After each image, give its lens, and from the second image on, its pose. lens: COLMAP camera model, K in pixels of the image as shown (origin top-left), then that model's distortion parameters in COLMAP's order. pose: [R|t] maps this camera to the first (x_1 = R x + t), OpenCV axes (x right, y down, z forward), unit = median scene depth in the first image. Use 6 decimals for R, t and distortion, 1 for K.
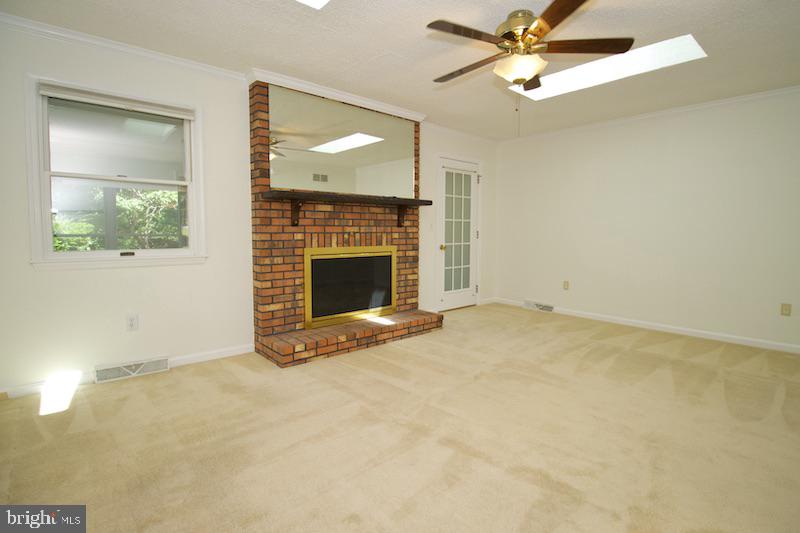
lens RADIAL K [[373.7, 0, 399.7], [0, 373.7, 259.0], [0, 0, 1]] dist [-0.017055, -0.002561]
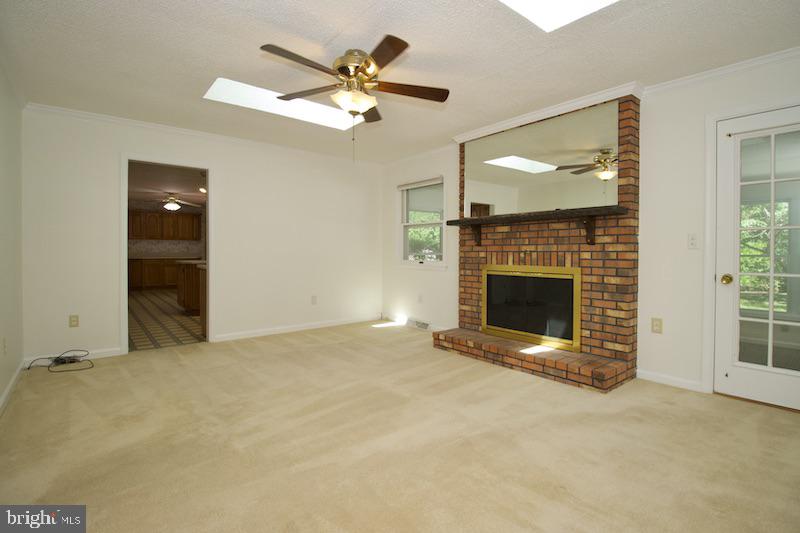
lens RADIAL K [[373.7, 0, 417.9], [0, 373.7, 258.9], [0, 0, 1]] dist [-0.017055, -0.002561]
pose [[0.018424, 0.020328, -0.999624, 0.864096], [-0.073964, 0.997082, 0.018913, -0.049123], [0.997091, 0.073587, 0.019874, 0.704076]]
